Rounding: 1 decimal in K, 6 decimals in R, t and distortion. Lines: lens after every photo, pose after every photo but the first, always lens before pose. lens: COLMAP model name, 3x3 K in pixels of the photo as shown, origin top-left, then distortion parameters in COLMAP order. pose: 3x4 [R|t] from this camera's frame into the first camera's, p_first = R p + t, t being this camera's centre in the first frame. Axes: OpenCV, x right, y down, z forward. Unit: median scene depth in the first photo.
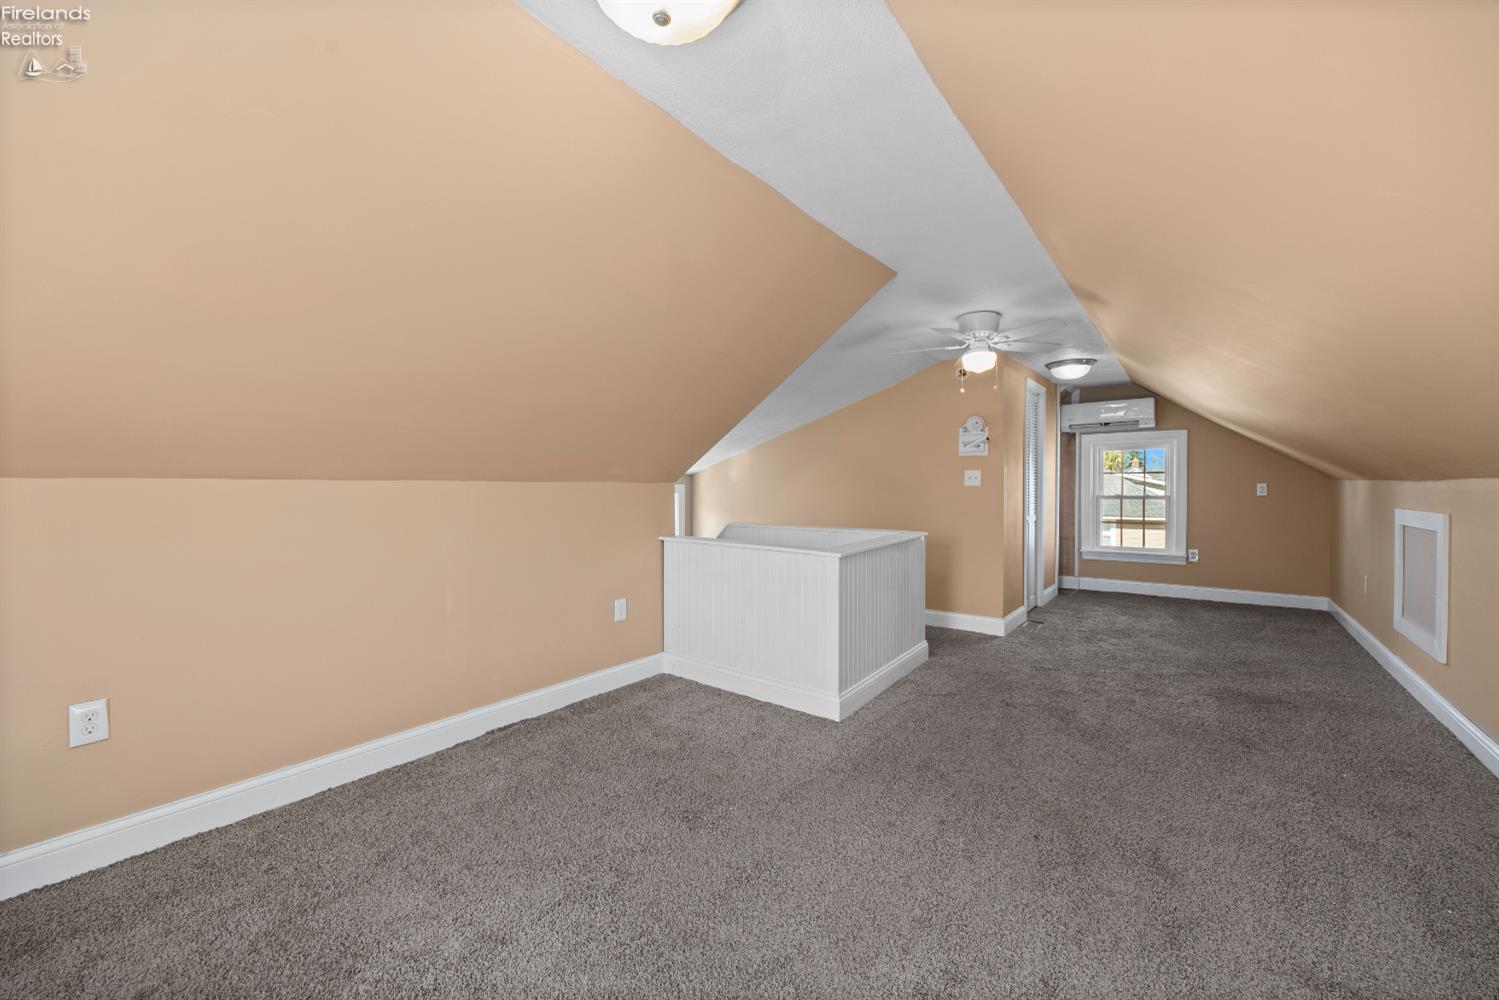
lens RADIAL K [[582.0, 0, 751.6], [0, 582.0, 492.2], [0, 0, 1]] dist [-0.000320, 0.000020]
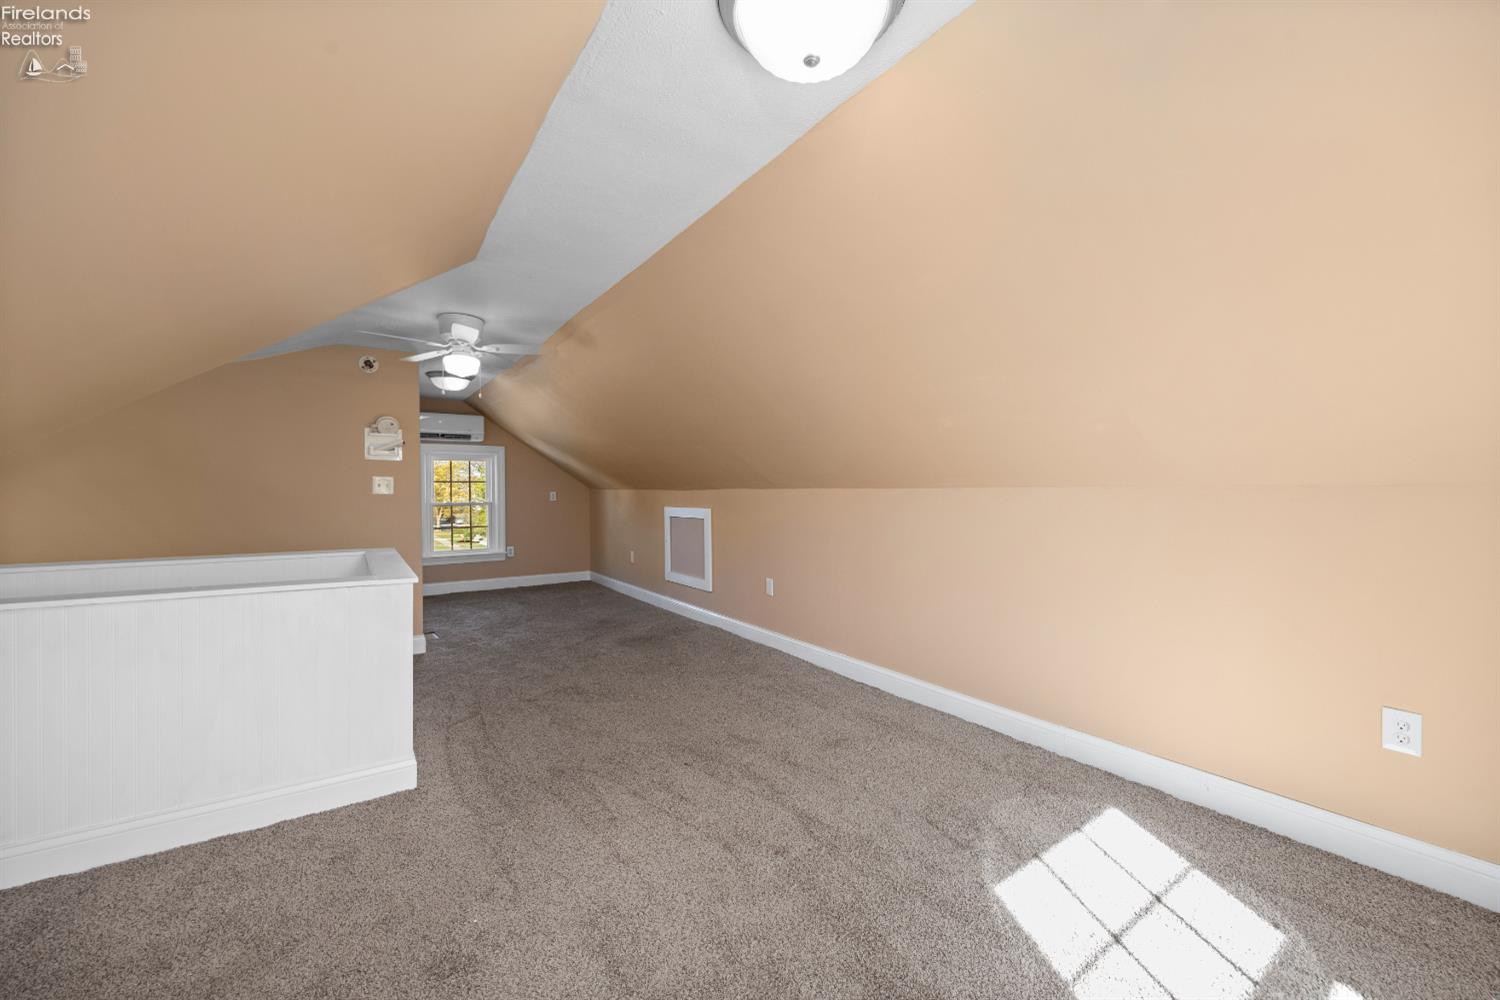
lens RADIAL K [[582.4, 0, 753.1], [0, 582.4, 496.1], [0, 0, 1]] dist [-0.000320, 0.000020]
pose [[0.310539, -0.006712, 0.950537, -0.287342], [0.013511, 0.999905, 0.002647, -0.002935], [-0.950465, 0.012020, 0.310600, 0.185036]]
